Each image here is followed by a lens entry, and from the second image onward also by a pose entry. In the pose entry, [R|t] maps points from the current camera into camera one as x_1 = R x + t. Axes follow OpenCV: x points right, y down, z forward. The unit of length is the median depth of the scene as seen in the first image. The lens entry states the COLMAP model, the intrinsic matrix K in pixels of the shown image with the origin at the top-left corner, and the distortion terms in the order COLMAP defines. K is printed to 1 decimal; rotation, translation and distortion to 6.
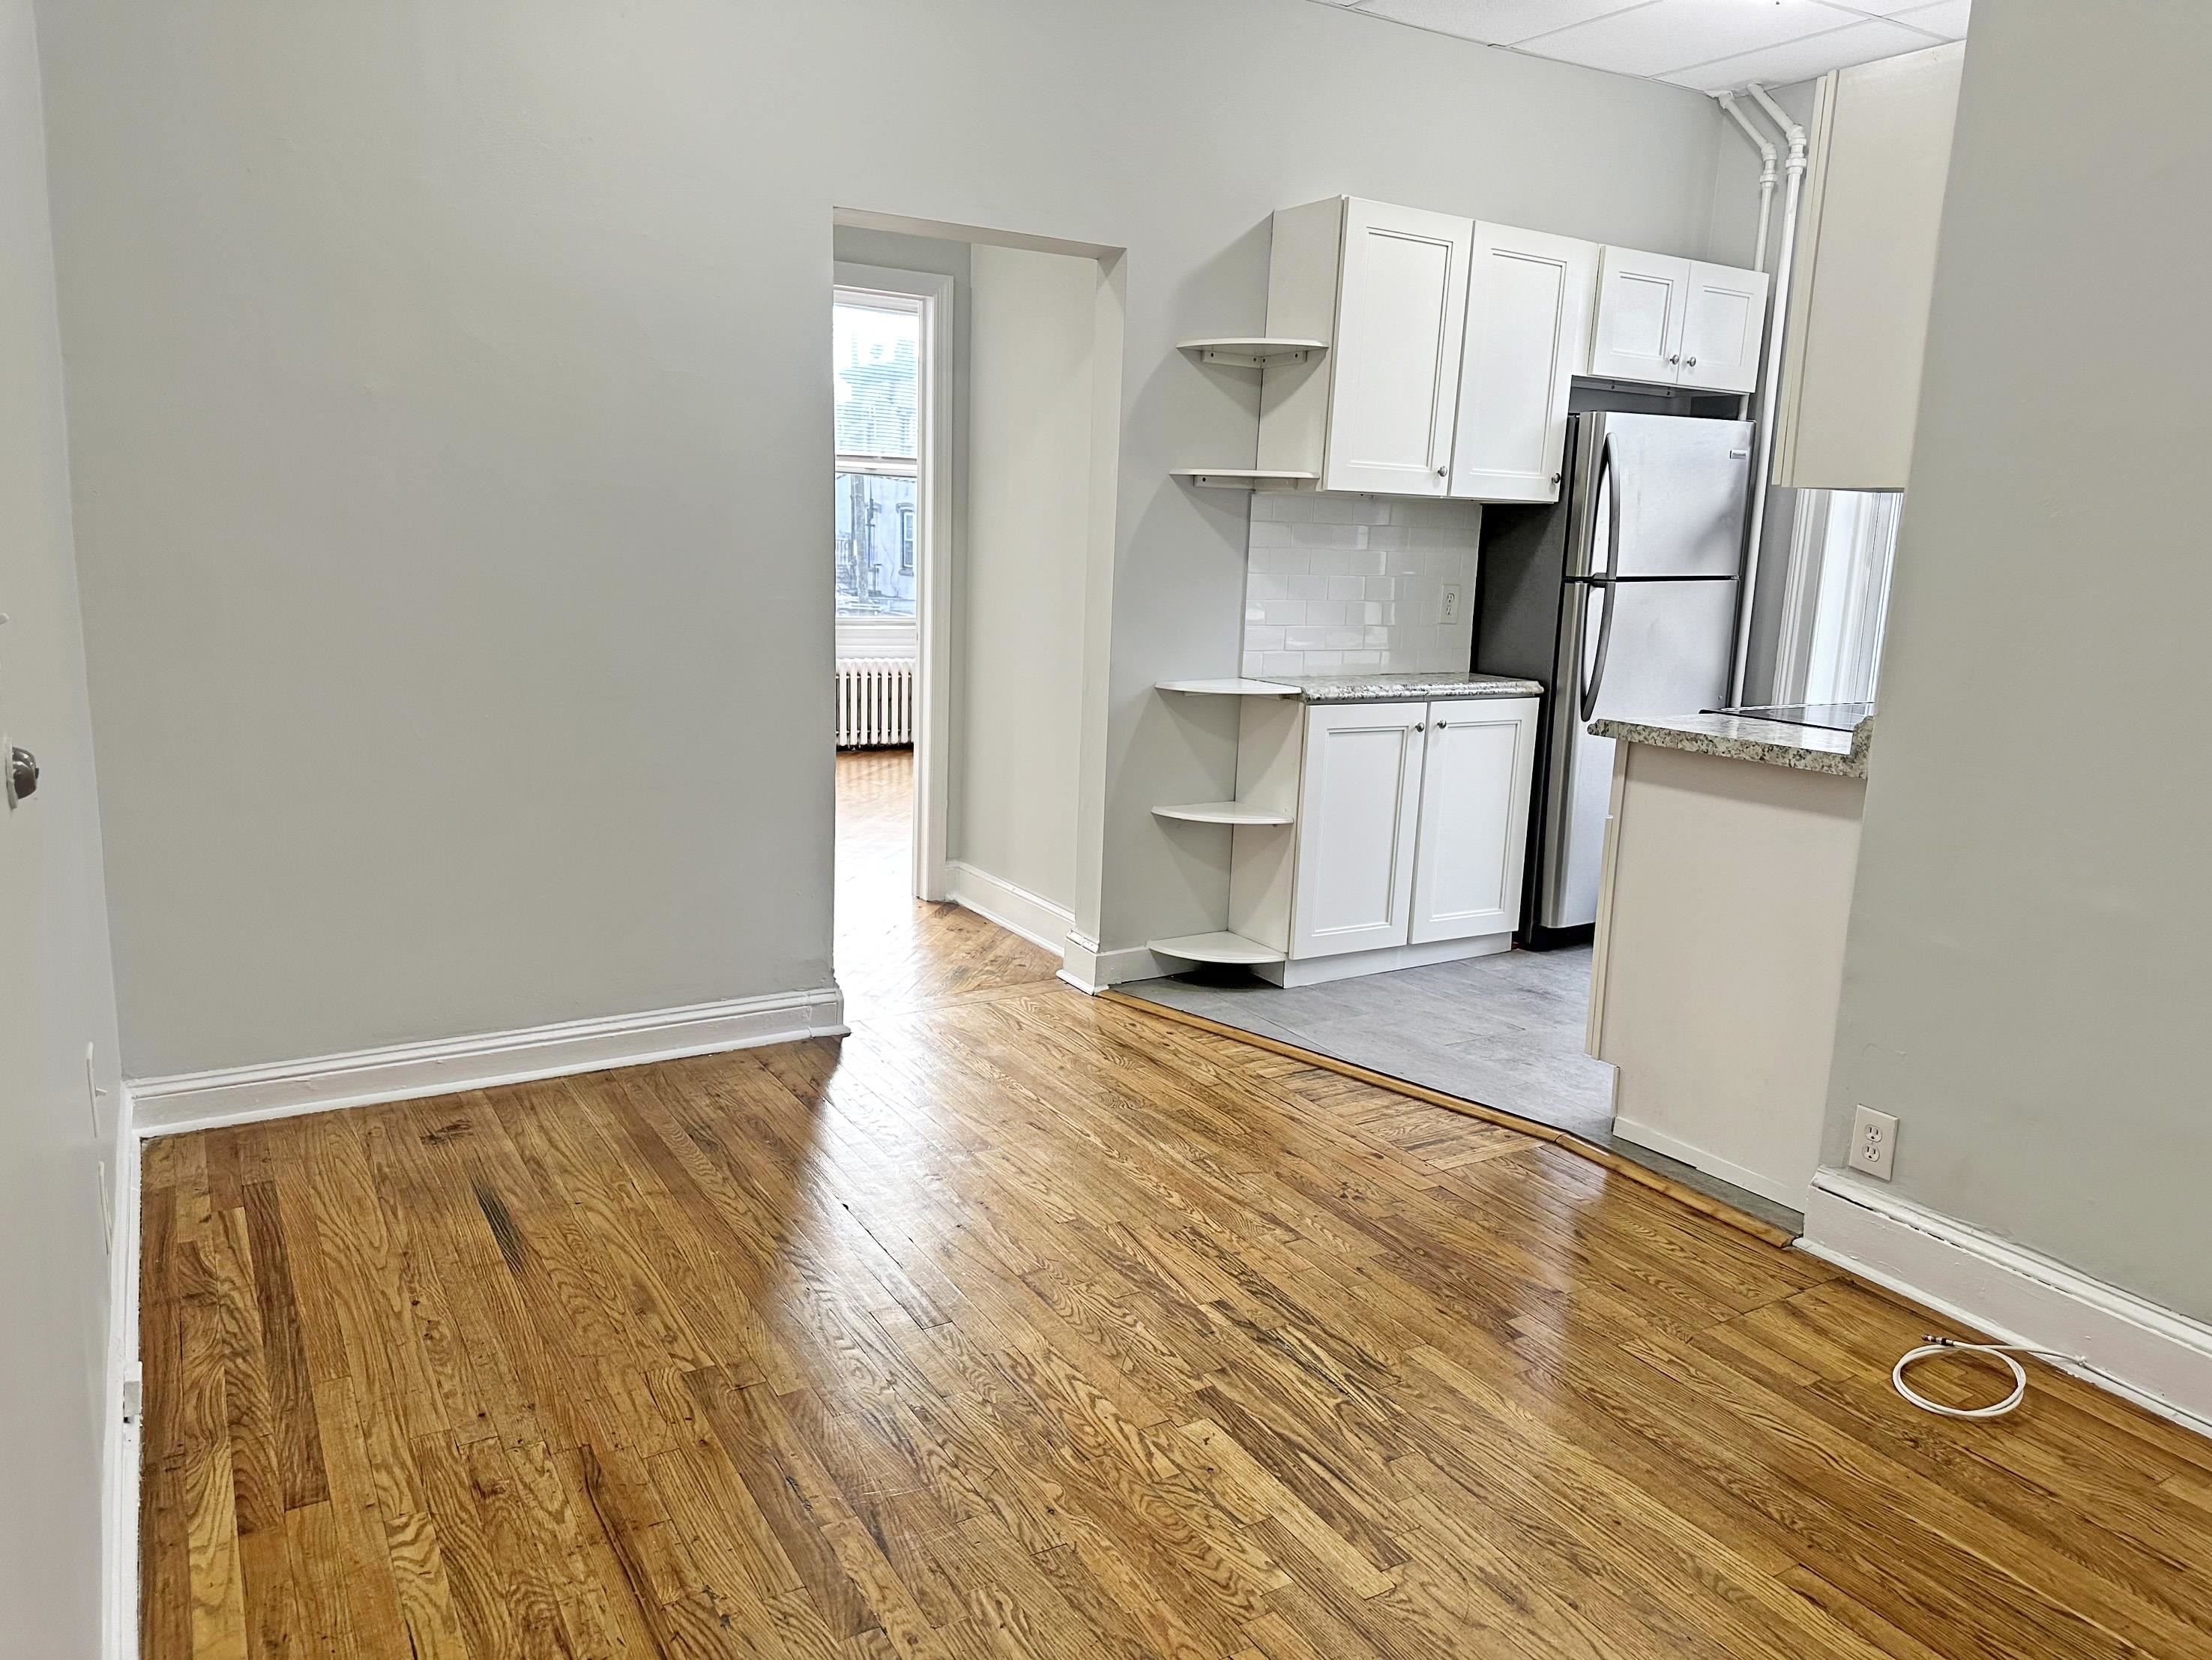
lens RADIAL K [[1549.8, 0, 1104.8], [0, 1549.8, 833.7], [0, 0, 1]] dist [-0.003150, -0.009725]
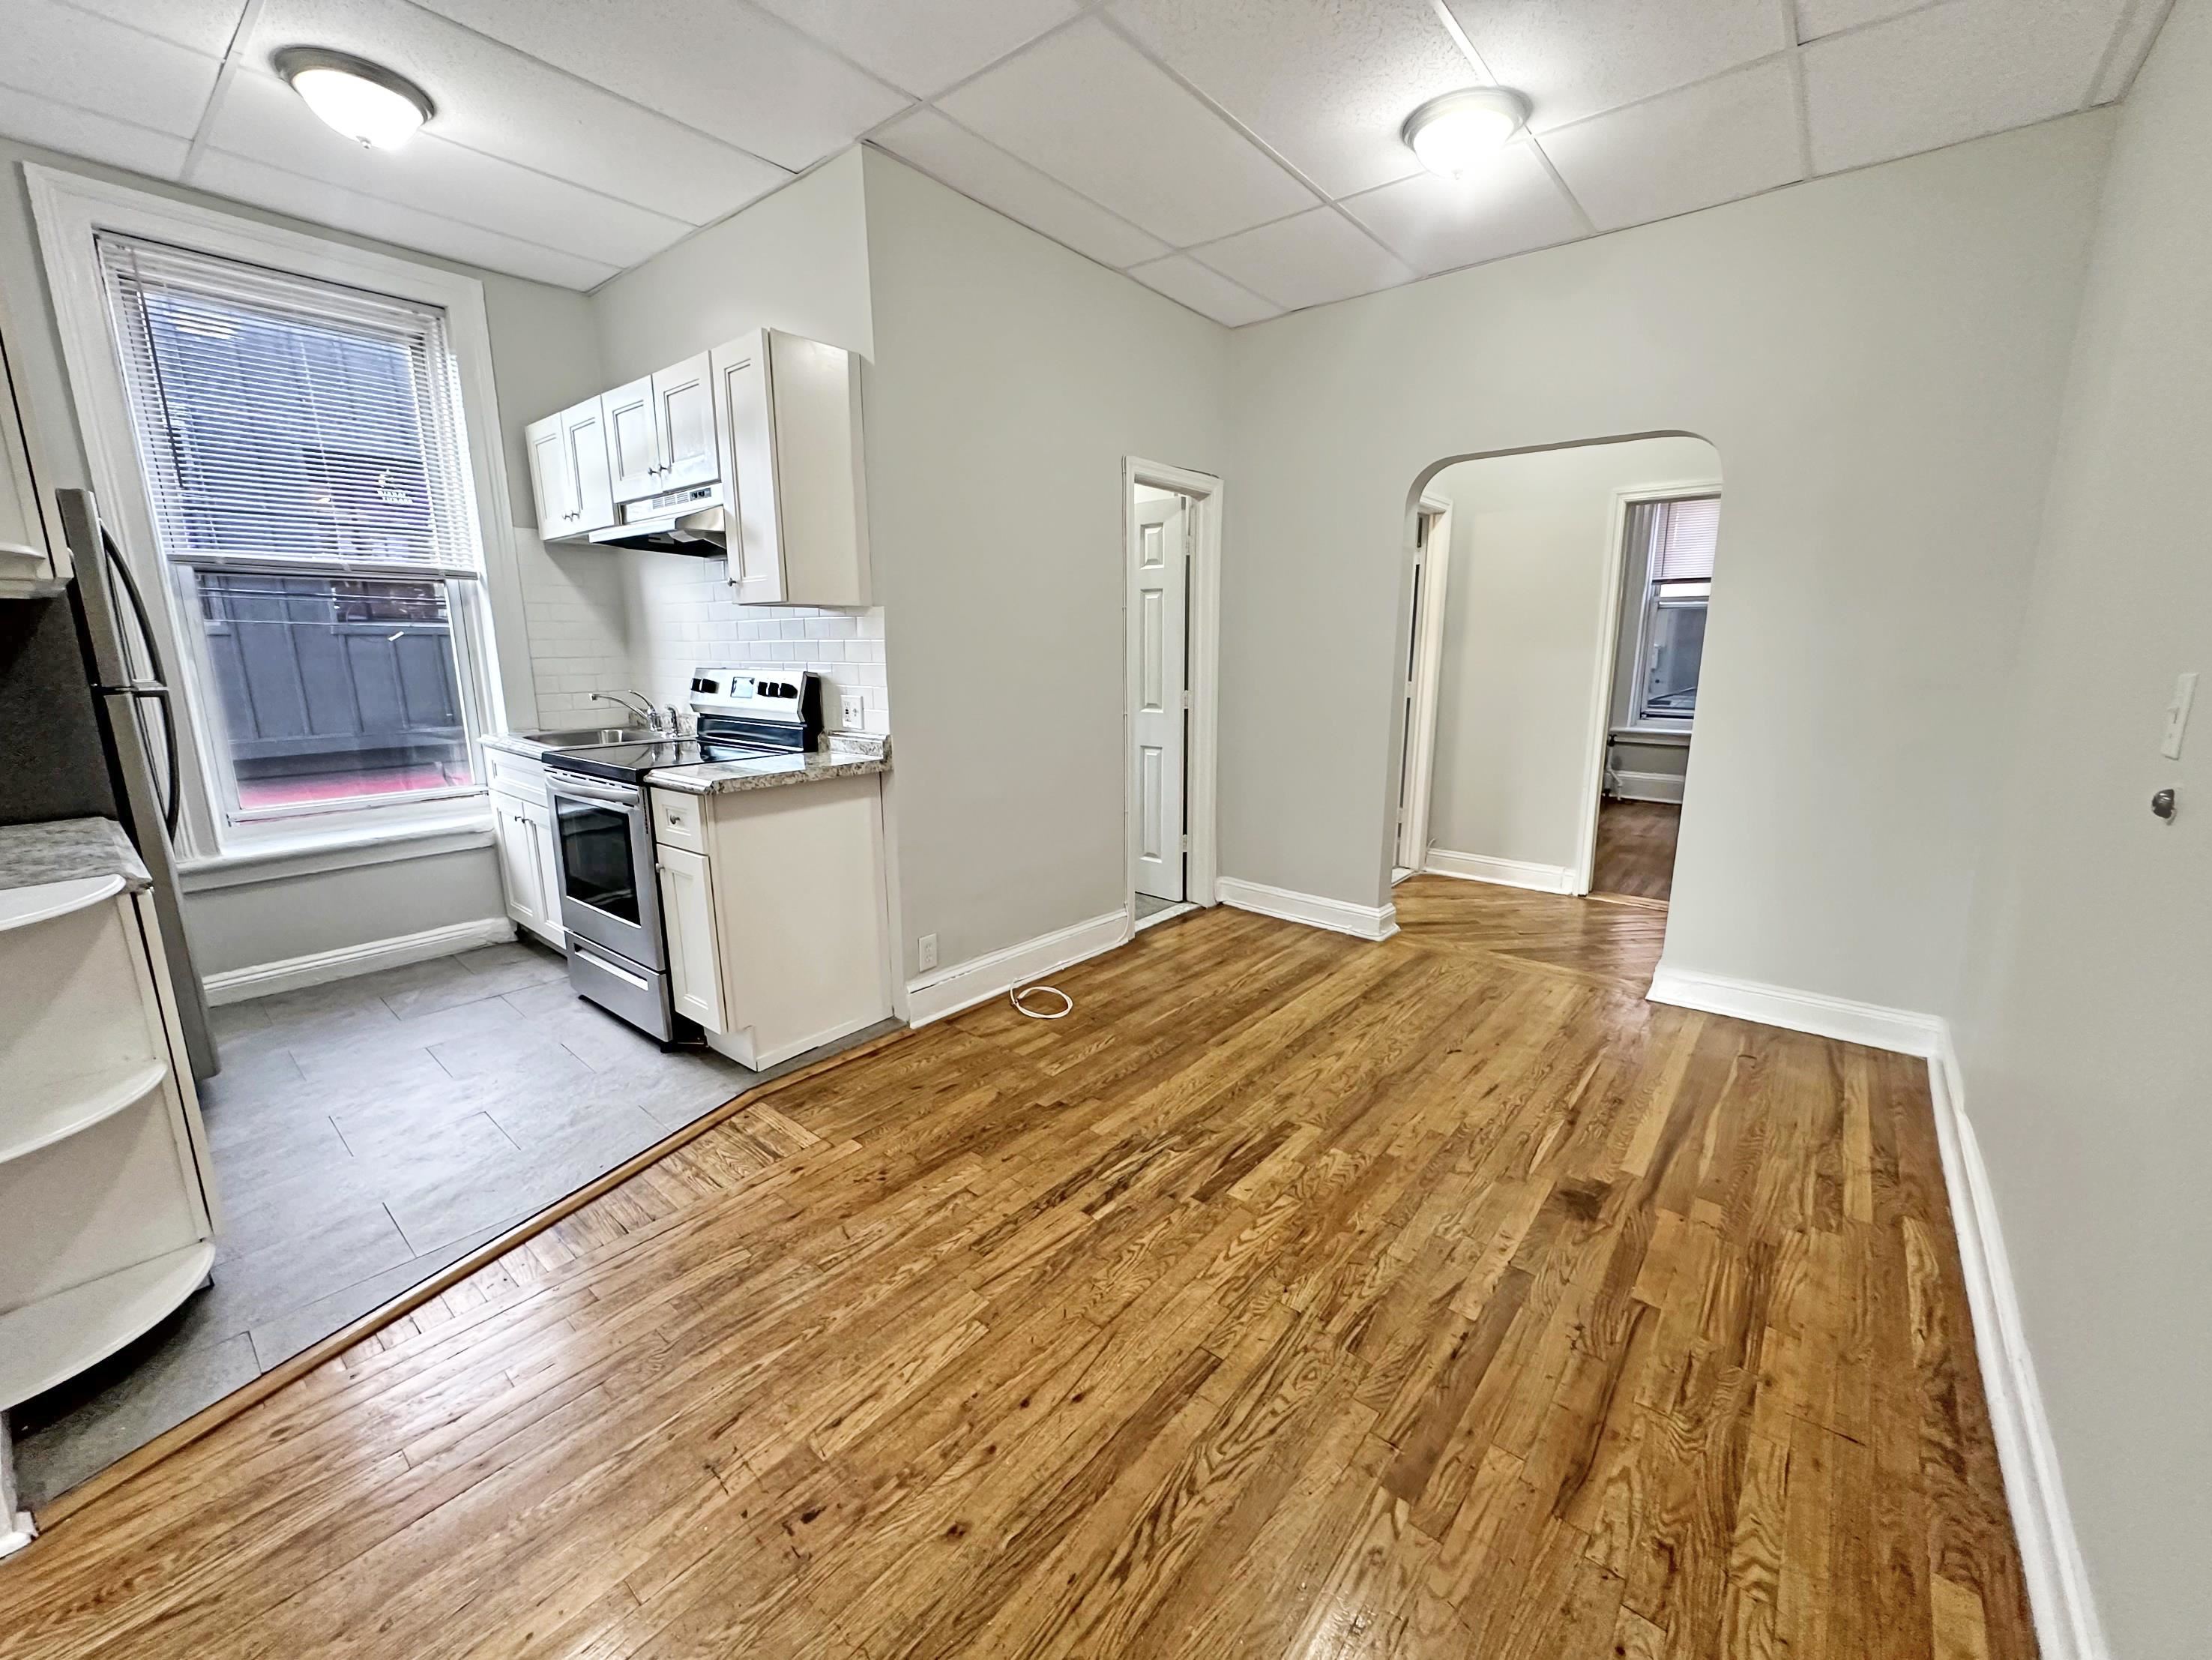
lens RADIAL K [[890.5, 0, 1103.5], [0, 890.5, 822.3], [0, 0, 1]] dist [-0.002180, 0.000773]
pose [[-0.327338, -0.225950, 0.917495, -0.645385], [0.178019, 0.938855, 0.294723, -0.278958], [-0.927987, 0.259805, -0.267099, 1.241965]]
